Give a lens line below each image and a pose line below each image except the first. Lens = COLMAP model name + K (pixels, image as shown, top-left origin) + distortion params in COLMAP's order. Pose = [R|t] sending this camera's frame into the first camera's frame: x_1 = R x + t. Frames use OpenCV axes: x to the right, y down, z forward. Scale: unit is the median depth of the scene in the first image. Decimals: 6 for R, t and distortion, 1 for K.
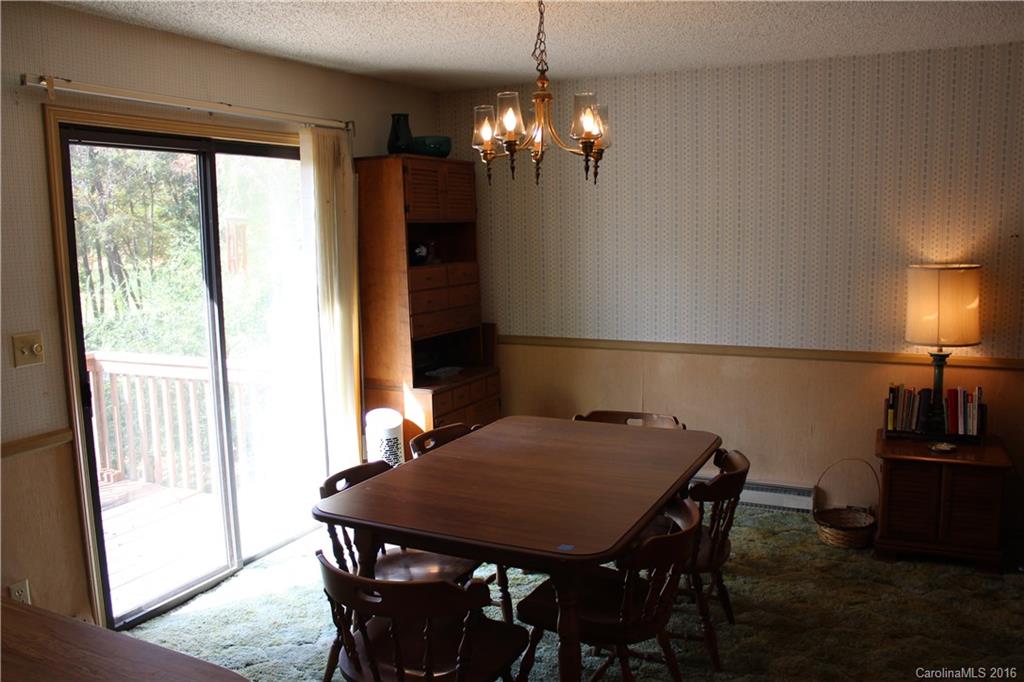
lens RADIAL K [[847.5, 0, 509.2], [0, 847.5, 346.6], [0, 0, 1]] dist [-0.144149, 0.142733]
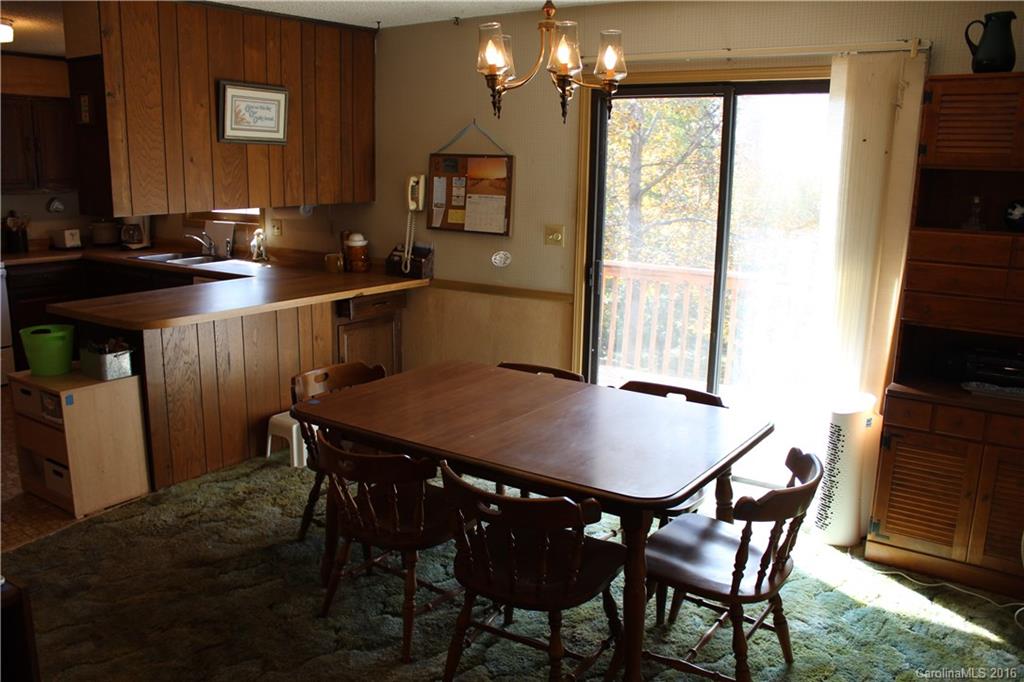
lens RADIAL K [[847.5, 0, 509.2], [0, 847.5, 346.6], [0, 0, 1]] dist [-0.144149, 0.142733]
pose [[-0.152685, 0.223194, -0.962742, 0.806097], [-0.154320, 0.956830, 0.246298, -0.140645], [0.976152, 0.186176, -0.111650, 0.893163]]
